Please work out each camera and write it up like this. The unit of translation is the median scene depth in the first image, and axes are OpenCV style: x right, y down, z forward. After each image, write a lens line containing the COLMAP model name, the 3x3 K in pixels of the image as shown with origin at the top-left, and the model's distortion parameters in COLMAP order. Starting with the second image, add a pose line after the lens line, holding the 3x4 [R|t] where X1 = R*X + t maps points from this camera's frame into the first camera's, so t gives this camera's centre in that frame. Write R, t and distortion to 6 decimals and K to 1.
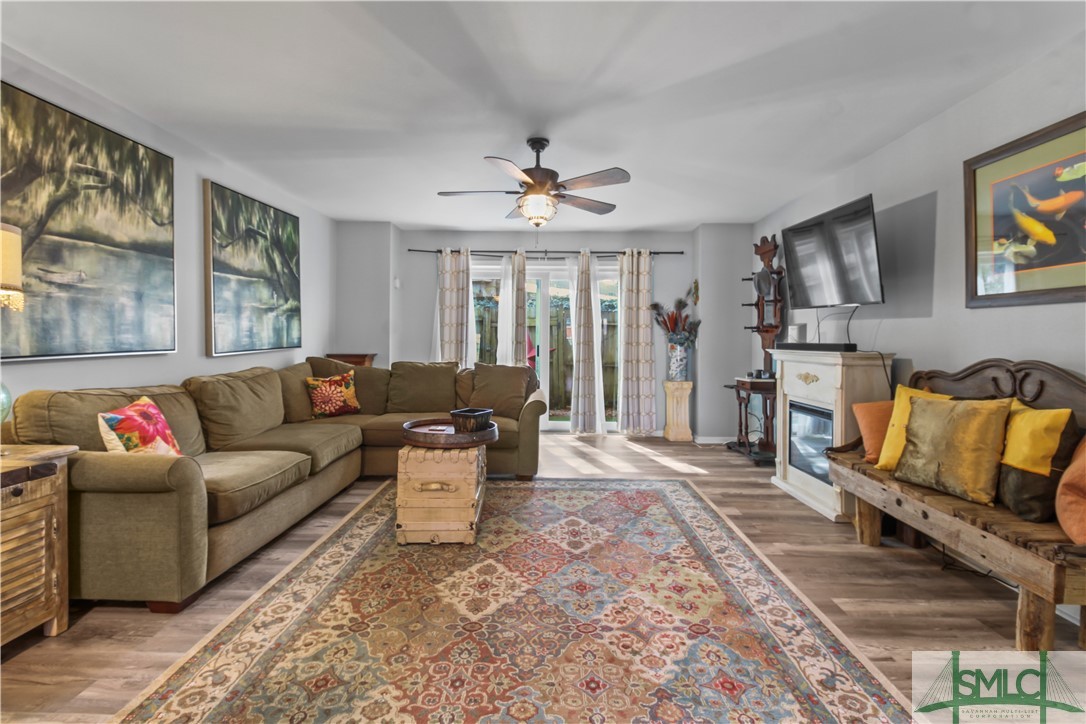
lens RADIAL K [[508.1, 0, 550.0], [0, 508.1, 342.6], [0, 0, 1]] dist [0.021674, -0.014673]
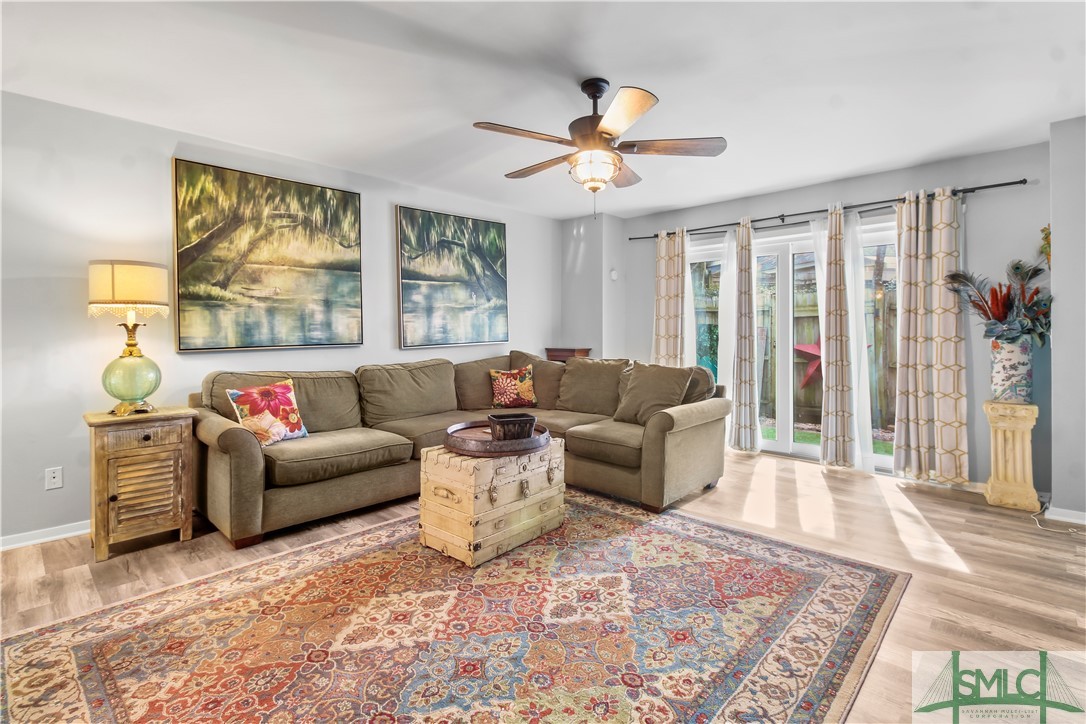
lens RADIAL K [[508.1, 0, 547.4], [0, 508.1, 334.5], [0, 0, 1]] dist [0.021674, -0.014673]
pose [[0.734908, -0.003217, -0.678159, 0.484860], [0.001445, 0.999994, -0.003179, -0.003626], [0.678165, 0.001356, 0.734908, 0.392139]]
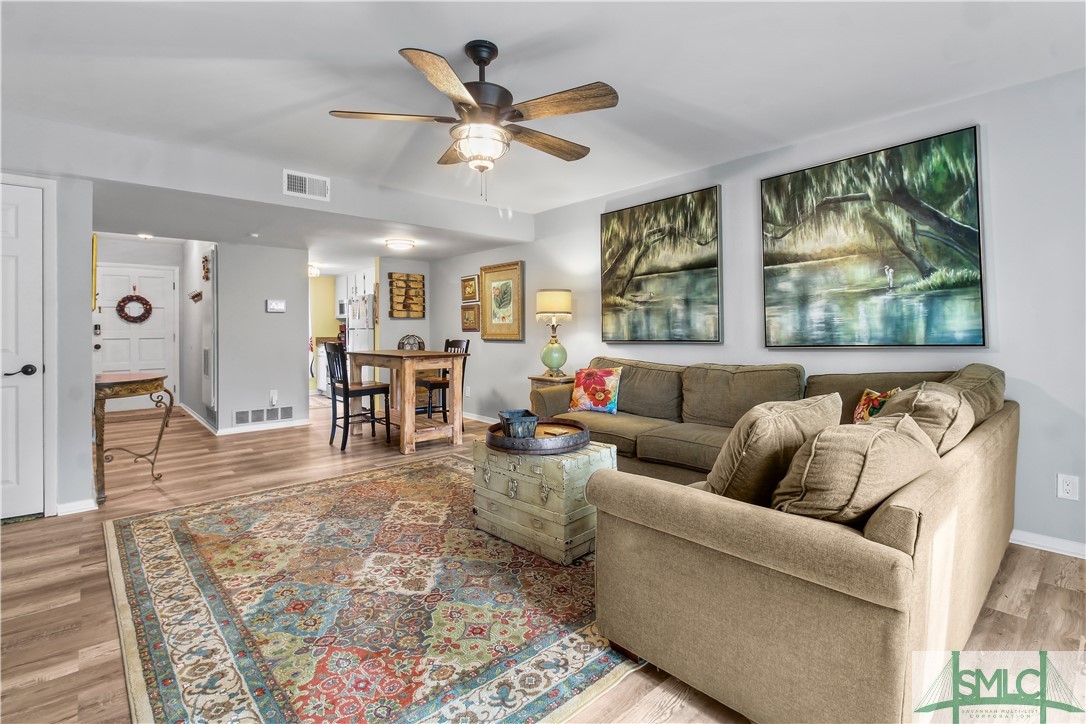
lens RADIAL K [[508.1, 0, 558.0], [0, 508.1, 333.3], [0, 0, 1]] dist [0.021674, -0.014673]
pose [[-0.724906, 0.003087, -0.688841, 0.402596], [-0.004201, 0.999952, 0.008902, -0.013382], [0.688835, 0.009347, -0.724858, 1.676438]]
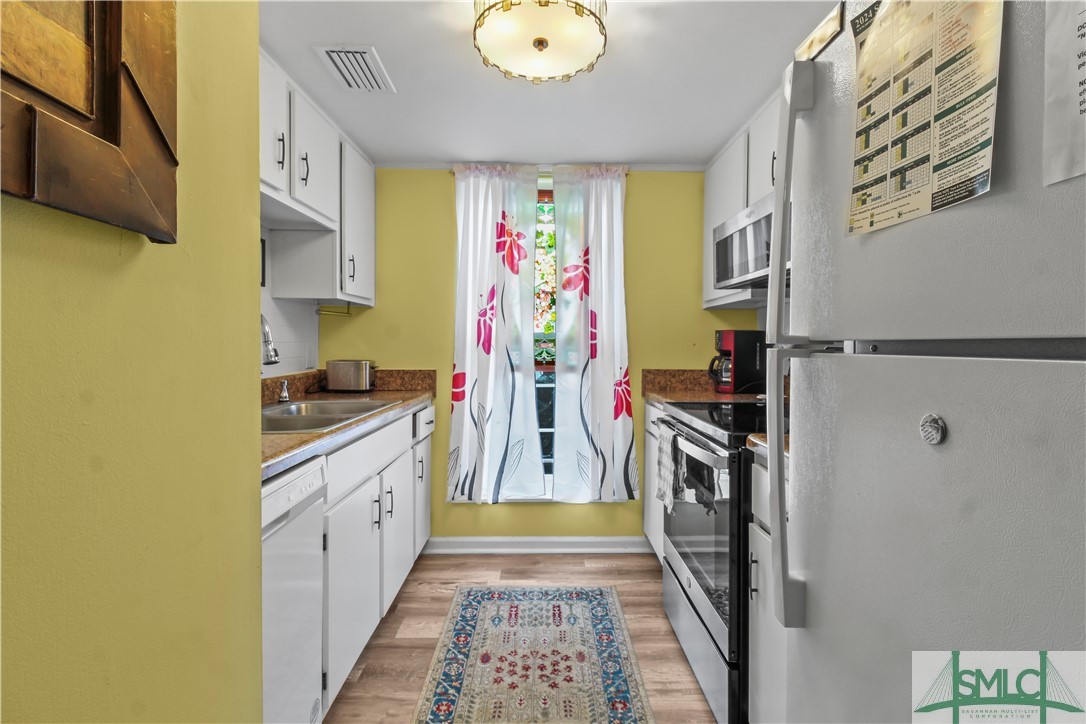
lens RADIAL K [[508.1, 0, 545.0], [0, 508.1, 357.0], [0, 0, 1]] dist [0.021674, -0.014673]
pose [[-0.999394, -0.013047, -0.032277, -0.393314], [-0.013505, 0.999811, 0.014011, 0.006753], [0.032088, 0.014439, -0.999381, -0.462016]]
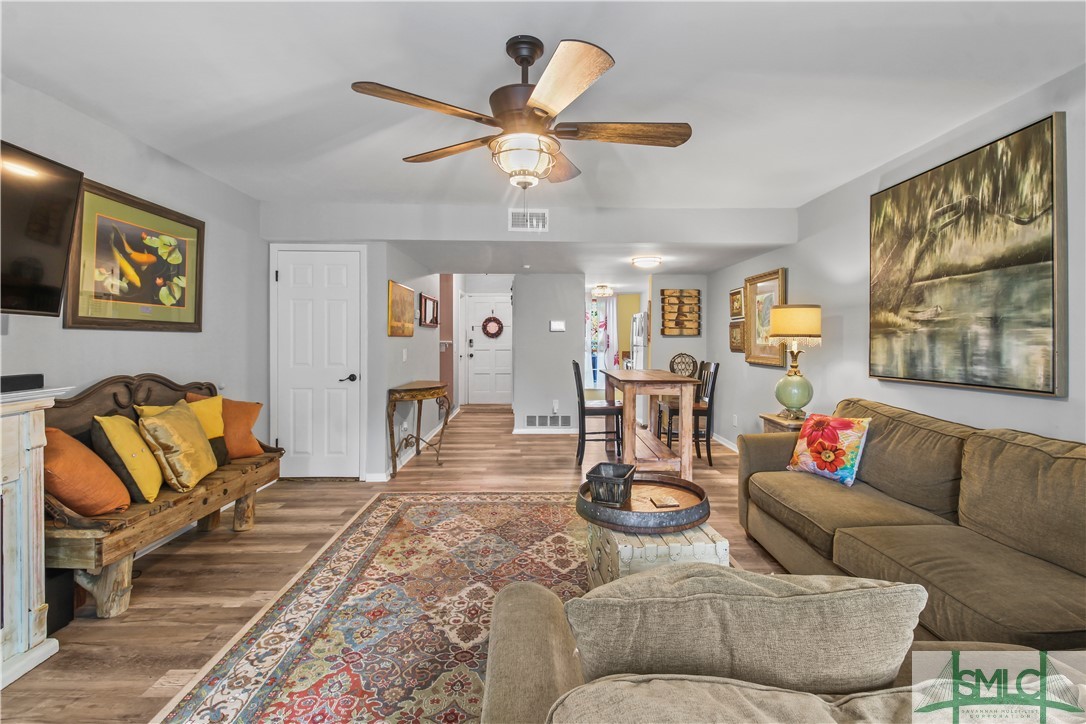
lens RADIAL K [[508.1, 0, 554.2], [0, 508.1, 341.6], [0, 0, 1]] dist [0.021674, -0.014673]
pose [[-0.998798, -0.011510, -0.047654, -0.033902], [-0.012182, 0.999830, 0.013834, -0.056785], [0.047487, 0.014398, -0.998768, 1.708352]]
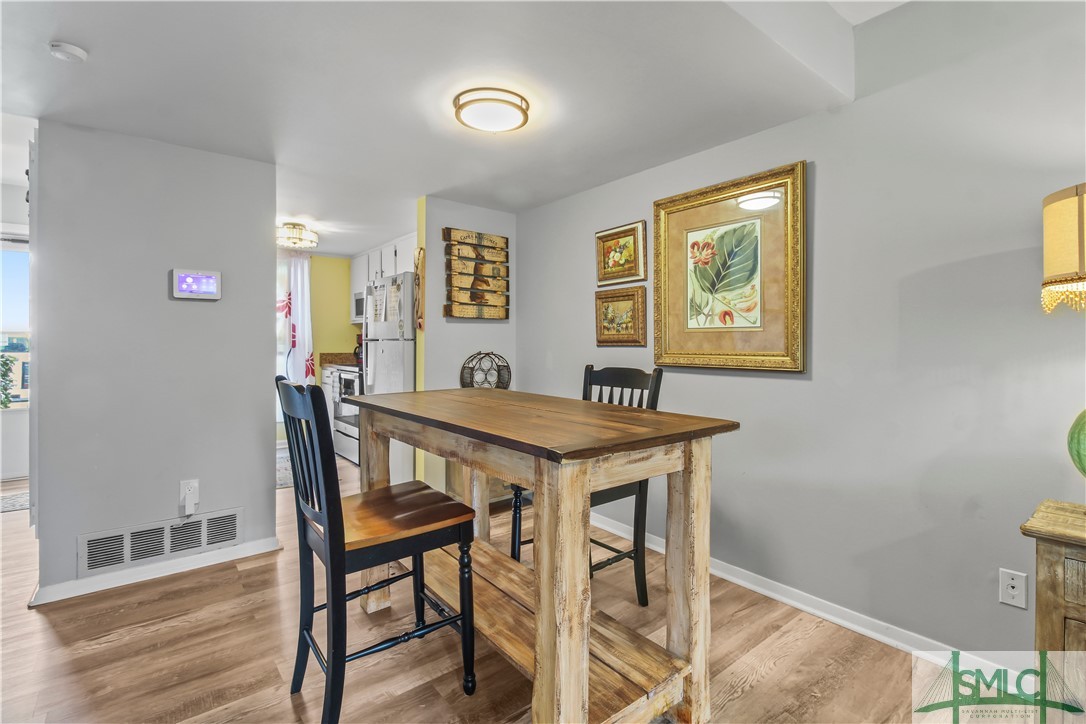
lens RADIAL K [[508.1, 0, 551.3], [0, 508.1, 341.5], [0, 0, 1]] dist [0.021674, -0.014673]
pose [[-0.764990, -0.008968, -0.643979, -0.055937], [-0.010334, 0.999945, -0.001649, -0.007608], [0.643959, 0.005393, -0.765041, 0.563302]]
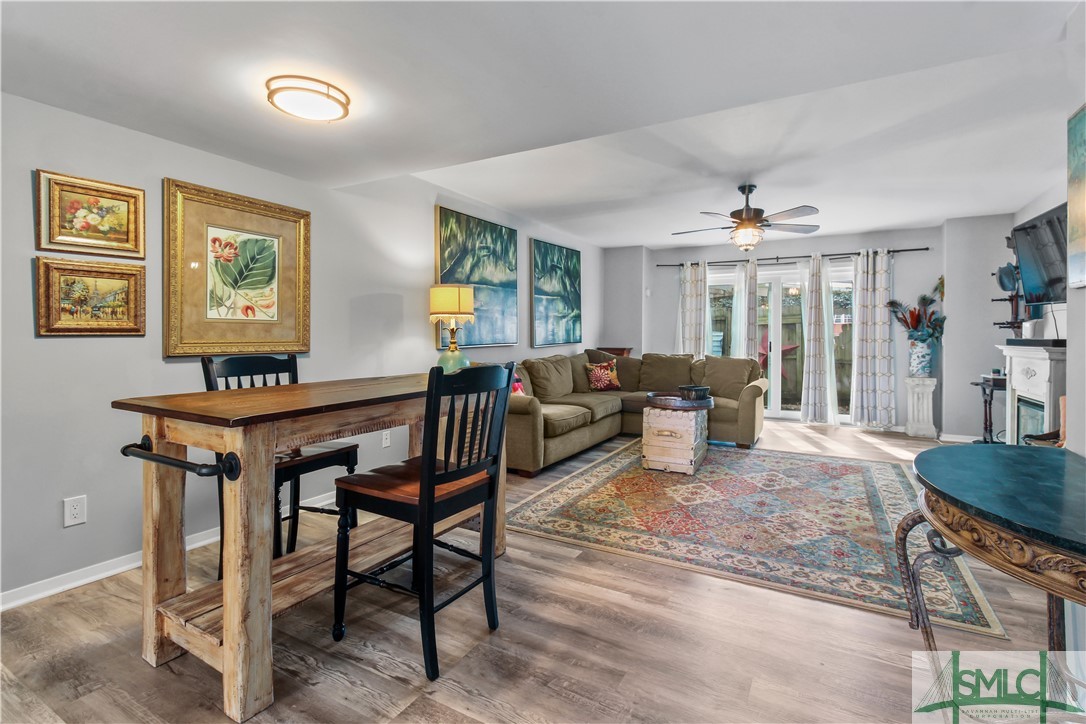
lens RADIAL K [[508.1, 0, 548.5], [0, 508.1, 340.8], [0, 0, 1]] dist [0.021674, -0.014673]
pose [[0.878354, 0.001471, -0.478009, 0.167473], [-0.000759, 0.999998, 0.001684, 0.003847], [0.478010, -0.001116, 0.878354, -0.442883]]
